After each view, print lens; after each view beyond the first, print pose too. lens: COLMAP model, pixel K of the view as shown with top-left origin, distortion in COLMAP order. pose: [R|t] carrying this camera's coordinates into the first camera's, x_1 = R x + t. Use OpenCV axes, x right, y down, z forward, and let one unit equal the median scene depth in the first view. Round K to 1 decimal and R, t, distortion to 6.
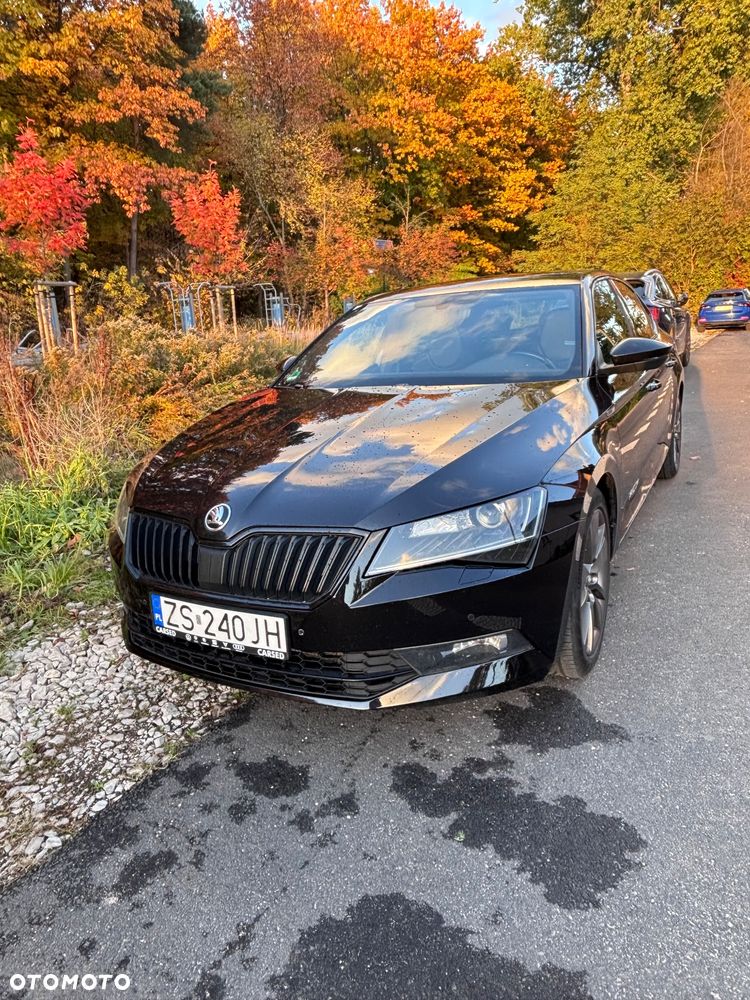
lens RADIAL K [[660.2, 0, 375.0], [0, 660.2, 500.0], [0, 0, 1]] dist [0.021558, -0.046667]
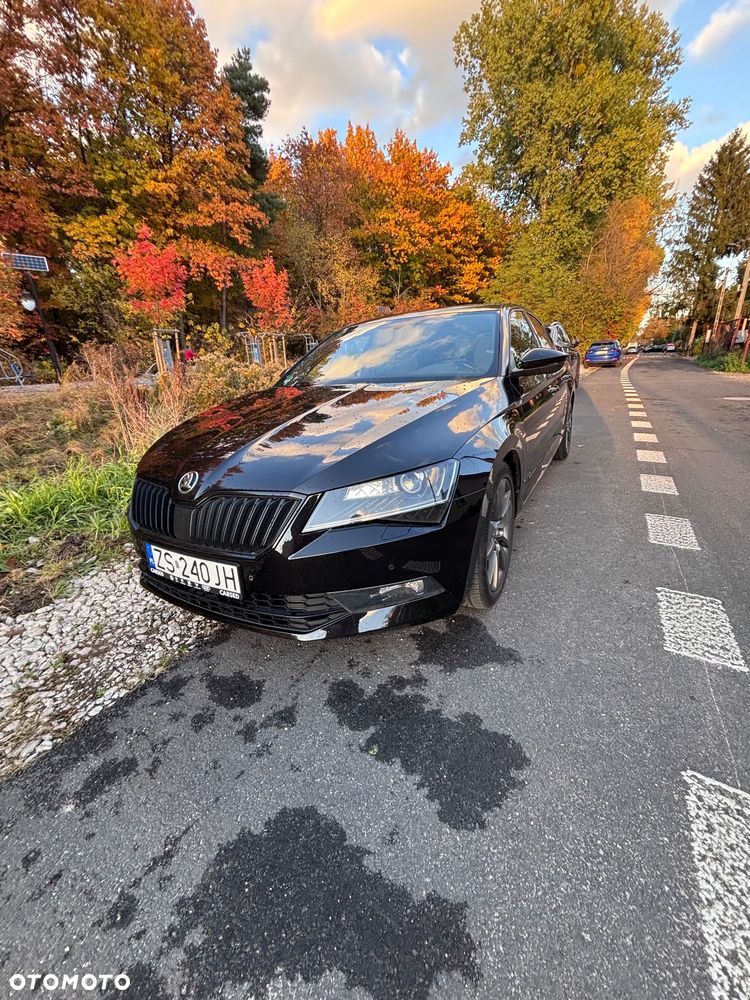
lens RADIAL K [[410.1, 0, 376.8], [0, 410.1, 501.5], [0, 0, 1]] dist [-0.024193, 0.015774]
pose [[0.999937, 0.009332, -0.006207, 0.016858], [-0.008904, 0.997801, 0.065686, 0.001463], [0.006806, -0.065626, 0.997821, 0.037084]]
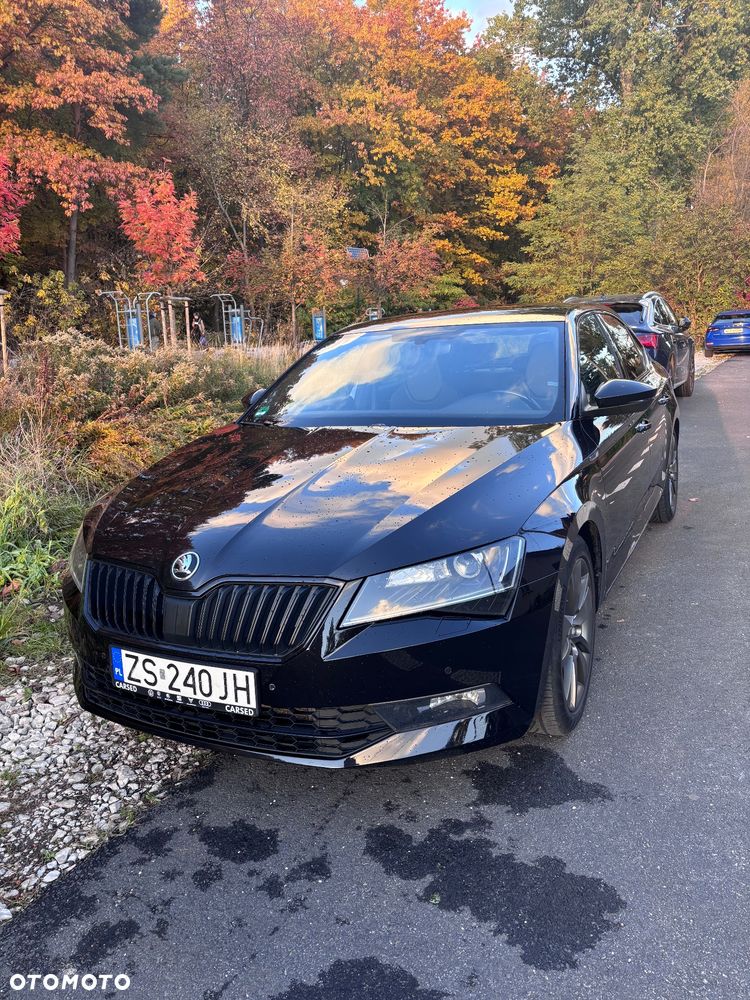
lens RADIAL K [[759.0, 0, 379.5], [0, 759.0, 502.2], [0, 0, 1]] dist [0.012974, -0.001329]
pose [[0.999010, 0.008039, 0.043762, -0.000866], [-0.005866, 0.998755, -0.049548, -0.001912], [-0.044106, 0.049242, 0.997813, -0.017050]]
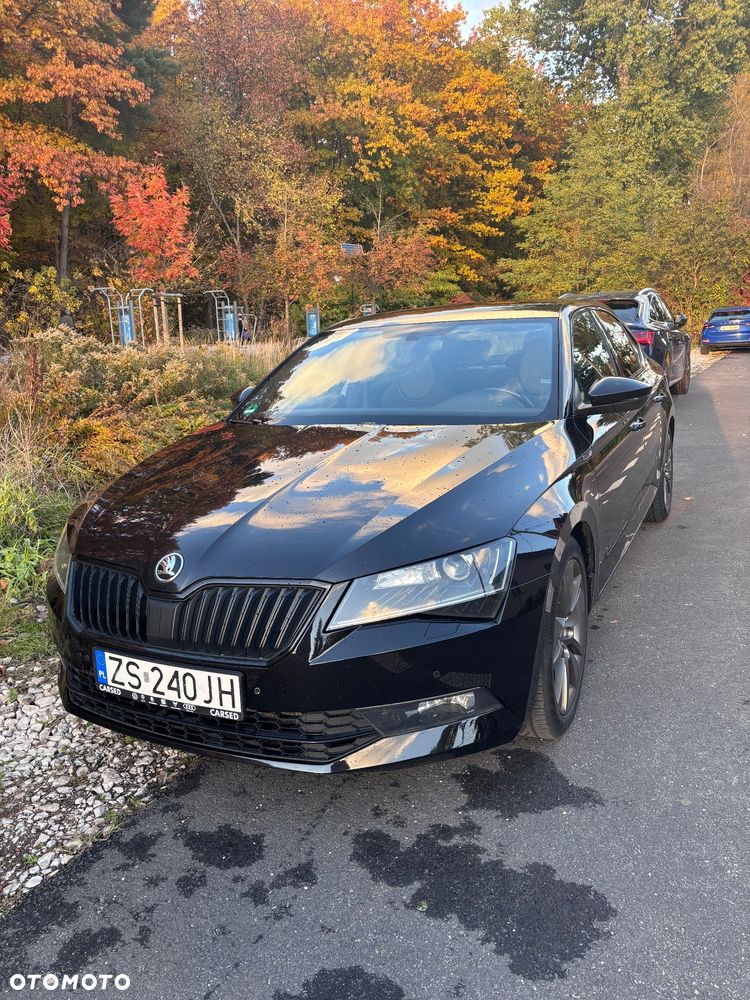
lens RADIAL K [[759.6, 0, 373.1], [0, 759.6, 511.4], [0, 0, 1]] dist [0.013729, -0.003592]
pose [[0.999044, 0.008537, 0.042874, 0.000653], [-0.007062, 0.999382, -0.034433, -0.002647], [-0.043142, 0.034097, 0.998487, -0.013891]]
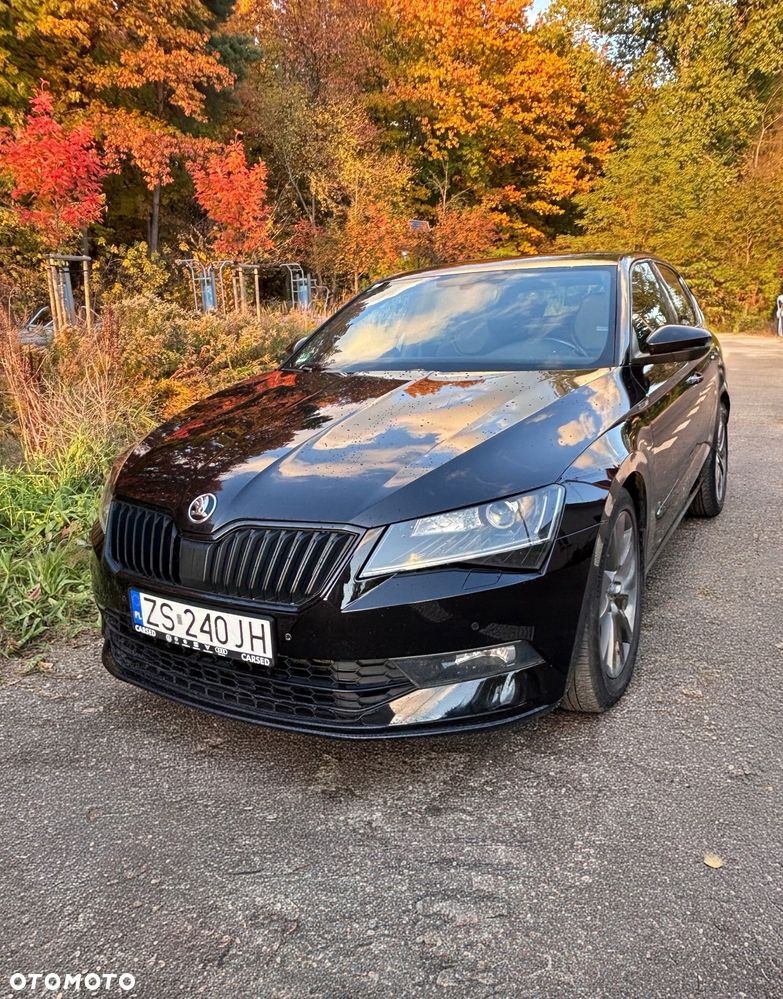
lens RADIAL K [[694.0, 0, 395.3], [0, 694.0, 512.1], [0, 0, 1]] dist [0.009530, -0.029300]
pose [[0.999524, 0.028436, -0.011968, 0.005881], [-0.028159, 0.999347, 0.022660, 0.000386], [0.012604, -0.022312, 0.999672, 0.006920]]
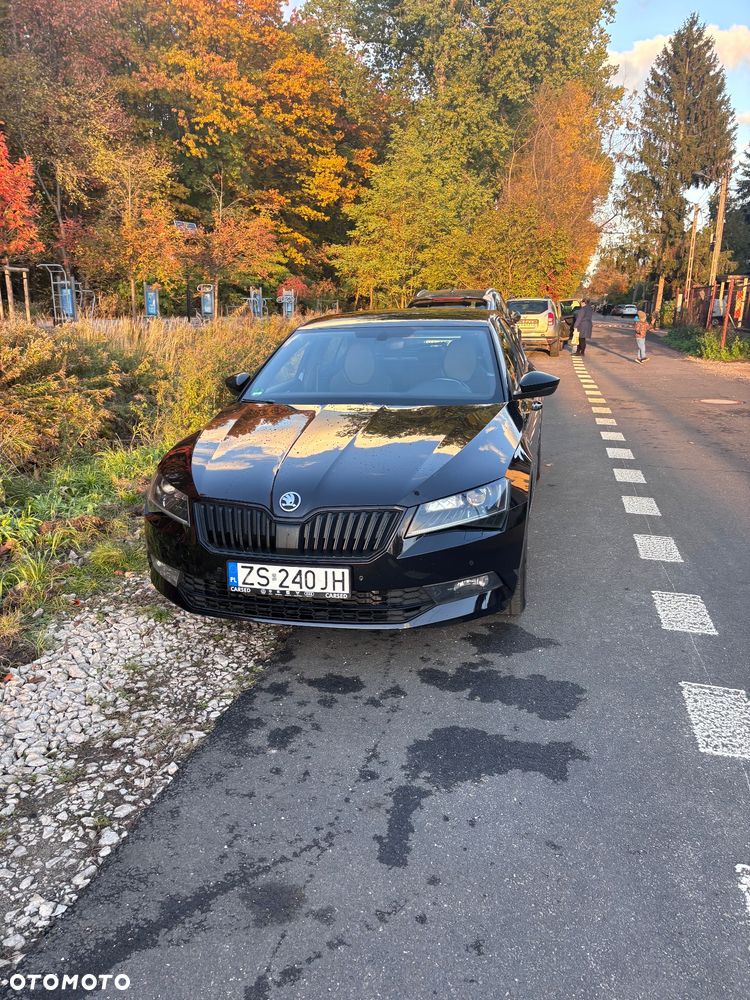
lens RADIAL K [[755.0, 0, 373.9], [0, 755.0, 507.8], [0, 0, 1]] dist [0.039907, -0.038330]
pose [[0.962571, -0.016344, 0.270536, -0.073647], [0.020486, 0.999712, -0.012493, 0.009397], [-0.270254, 0.017567, 0.962629, -0.083946]]
